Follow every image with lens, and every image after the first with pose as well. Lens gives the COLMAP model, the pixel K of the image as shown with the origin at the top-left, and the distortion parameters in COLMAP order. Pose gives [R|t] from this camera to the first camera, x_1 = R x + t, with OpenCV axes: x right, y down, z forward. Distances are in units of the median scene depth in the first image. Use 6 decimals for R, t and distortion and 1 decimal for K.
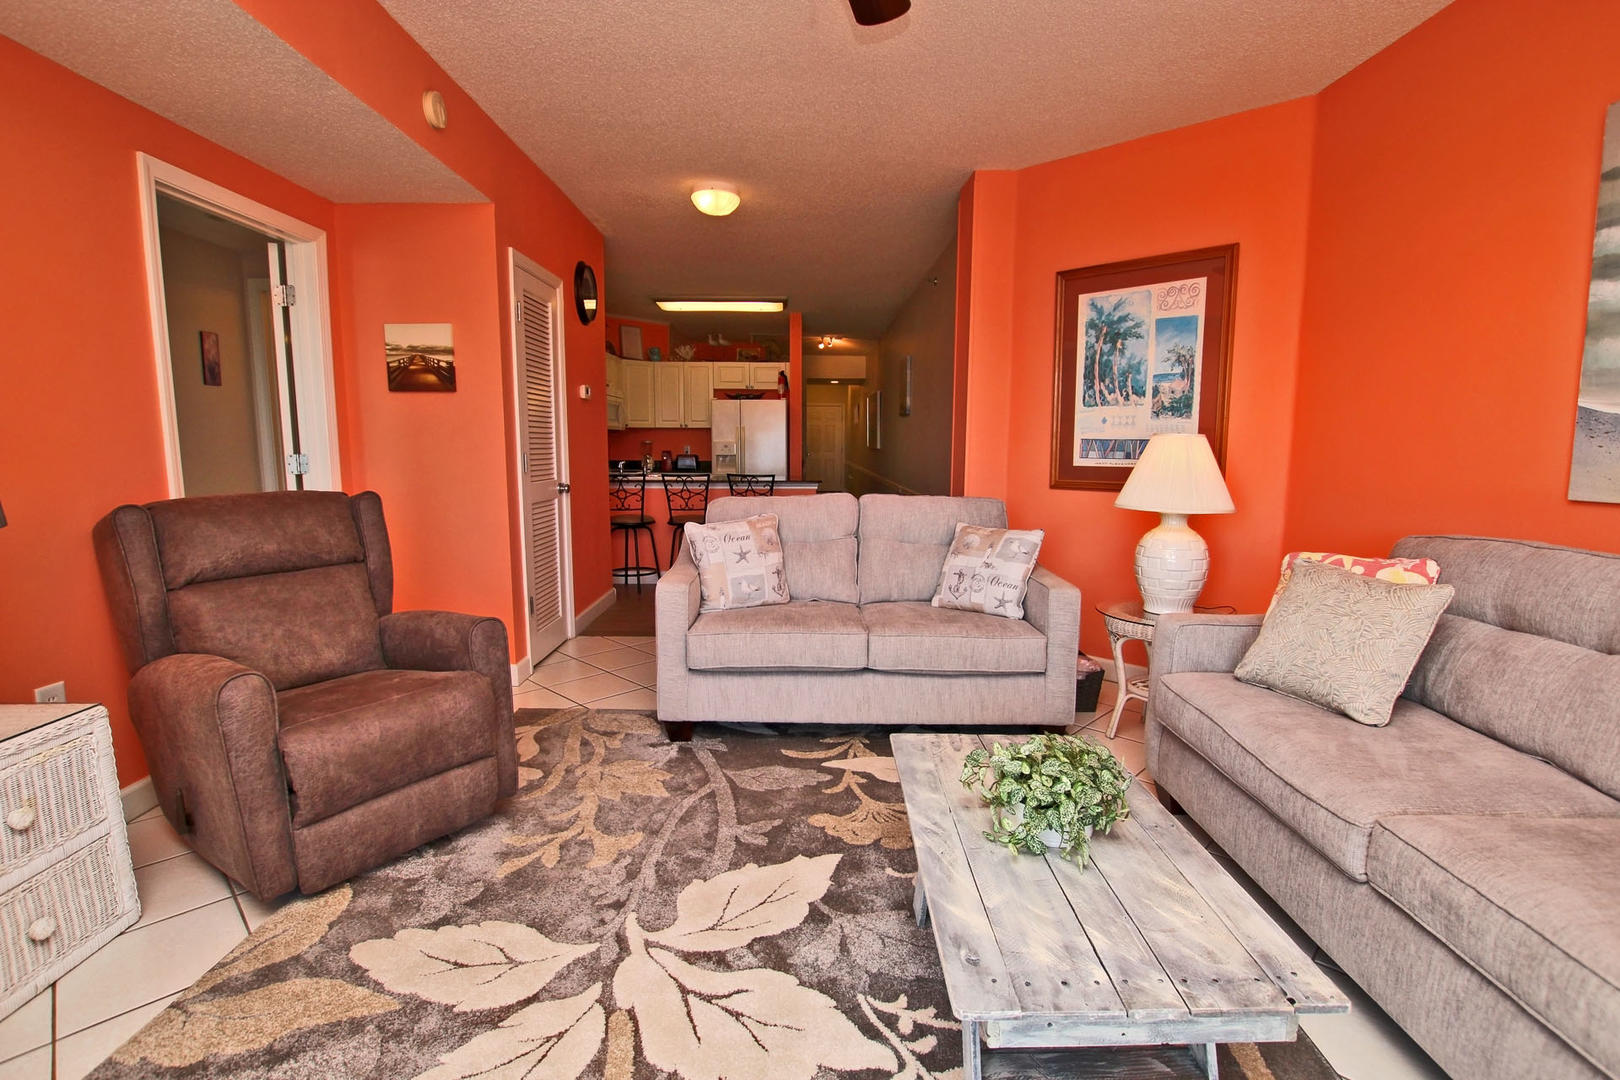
lens RADIAL K [[751.3, 0, 812.3], [0, 751.3, 546.0], [0, 0, 1]] dist [-0.031595, 0.004051]
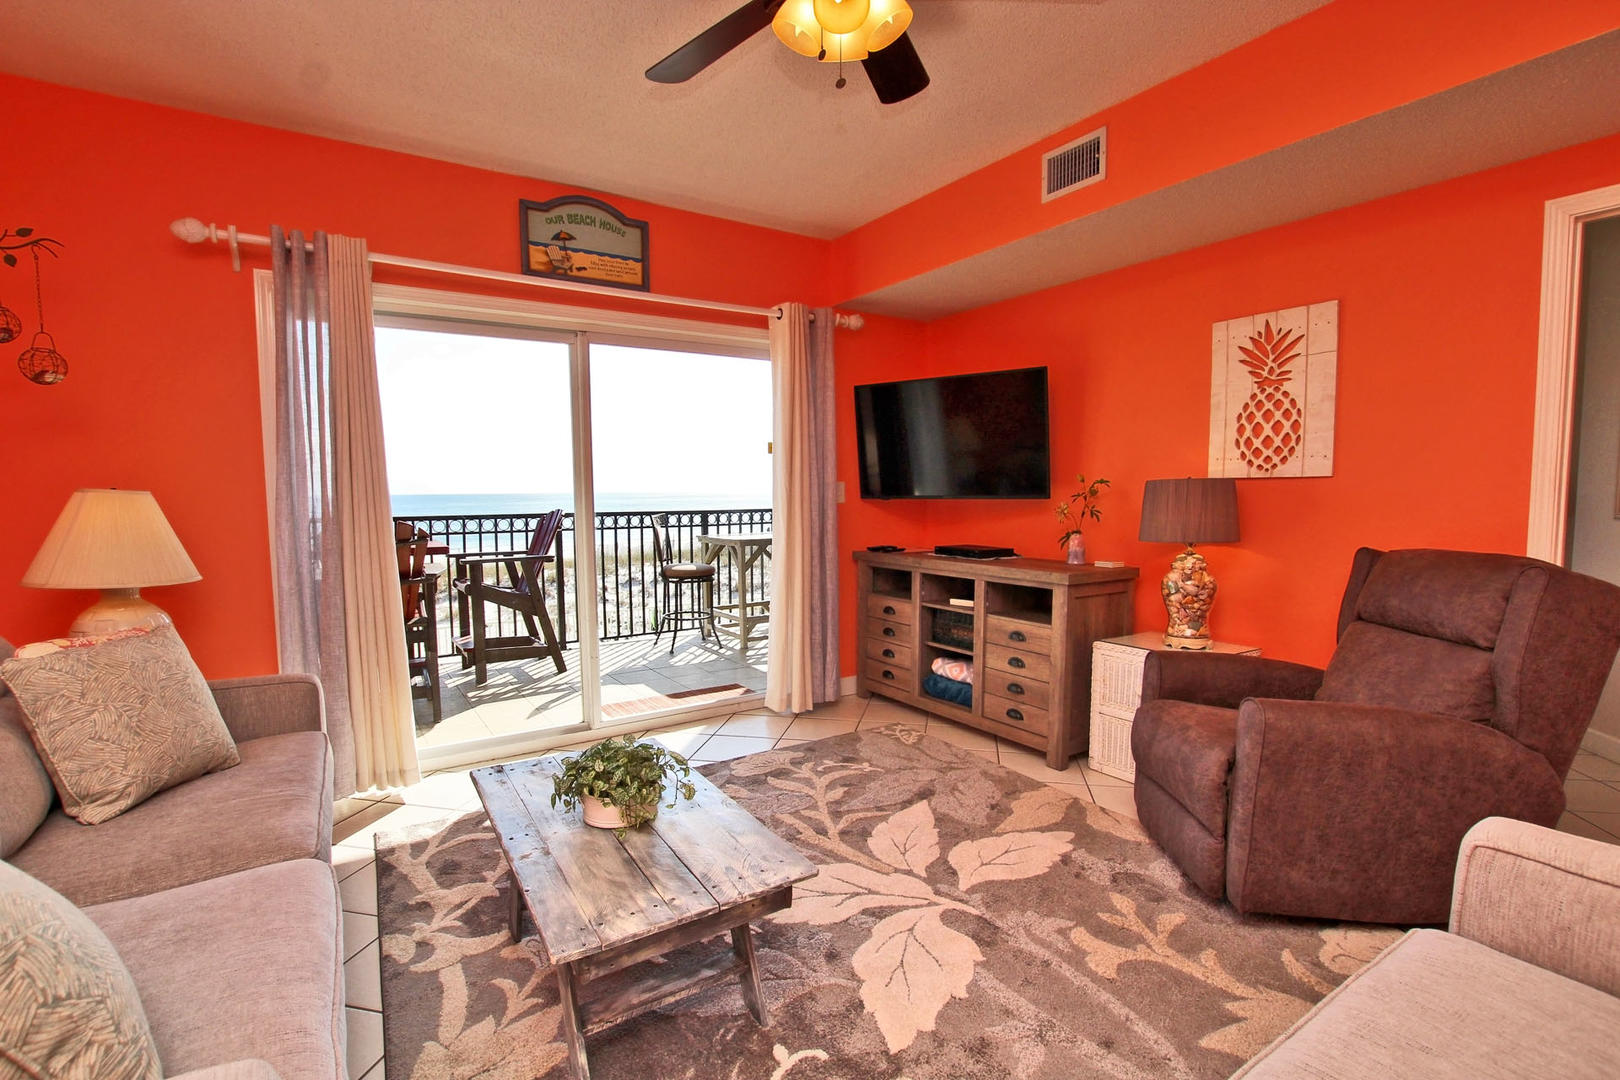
lens RADIAL K [[751.3, 0, 816.5], [0, 751.3, 547.6], [0, 0, 1]] dist [-0.031595, 0.004051]
pose [[-0.838431, 0.042761, -0.543328, 0.370247], [-0.072061, 0.979467, 0.188288, -0.164769], [0.540223, 0.197019, -0.818134, 1.122634]]
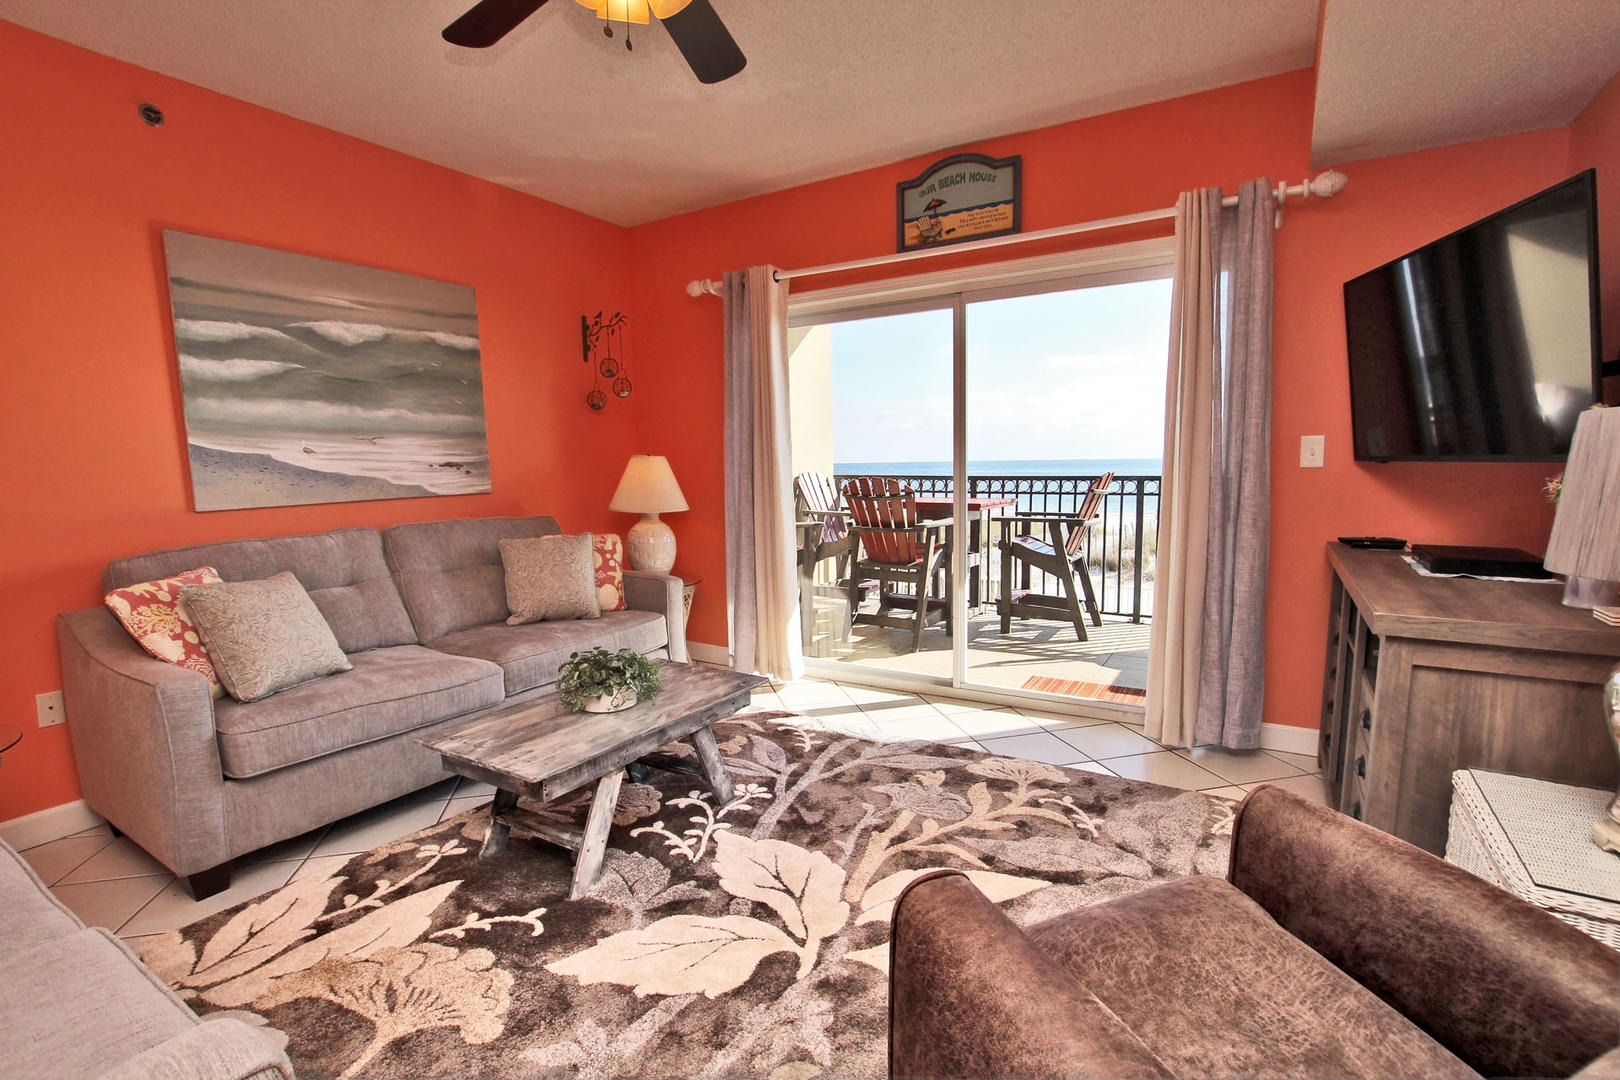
lens RADIAL K [[751.3, 0, 810.3], [0, 751.3, 549.8], [0, 0, 1]] dist [-0.031595, 0.004051]
pose [[-0.848051, -0.052245, 0.527334, -0.471370], [0.085286, 0.968699, 0.233128, -0.152031], [-0.523007, 0.242678, -0.817050, 1.075216]]
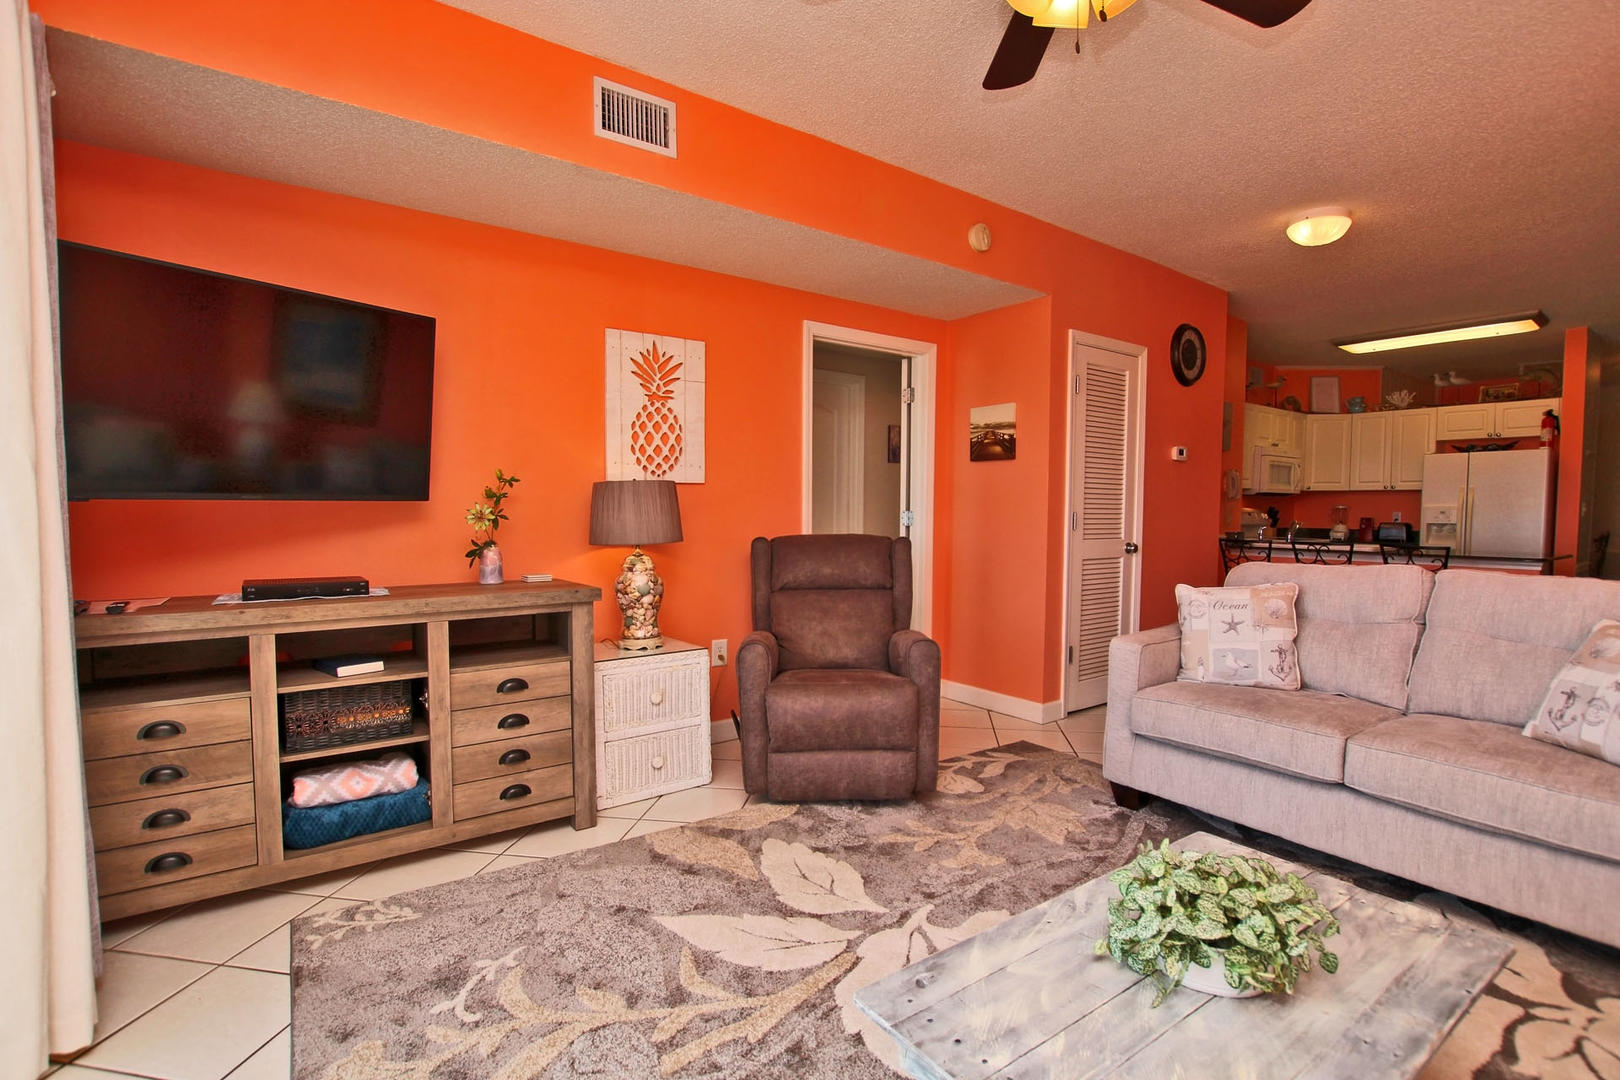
lens RADIAL K [[751.3, 0, 810.6], [0, 751.3, 546.7], [0, 0, 1]] dist [-0.031595, 0.004051]
pose [[0.582867, 0.038965, -0.811633, 0.367553], [-0.112510, 0.993098, -0.033122, 0.005836], [0.804740, 0.110622, 0.583229, 0.085298]]
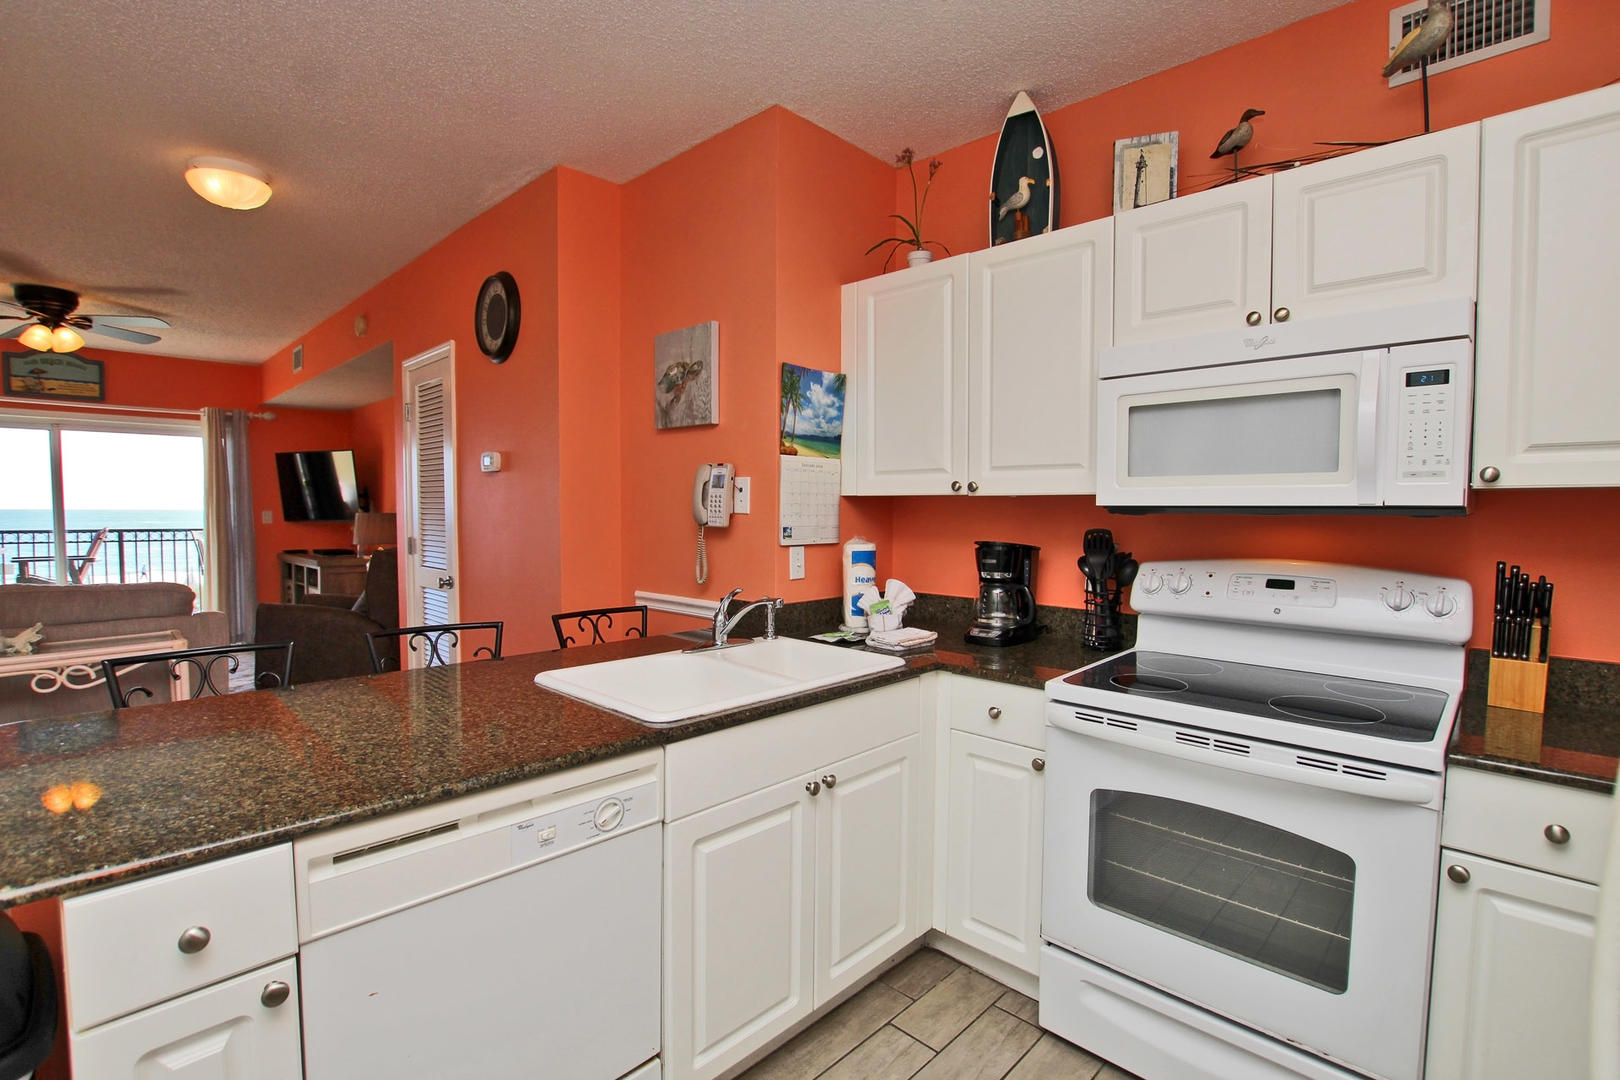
lens RADIAL K [[751.3, 0, 812.0], [0, 751.3, 538.9], [0, 0, 1]] dist [-0.031595, 0.004051]
pose [[-0.696276, 0.019417, -0.717511, -0.003370], [-0.105156, 0.986089, 0.128729, -0.429826], [0.710029, 0.165081, -0.684548, 2.884625]]
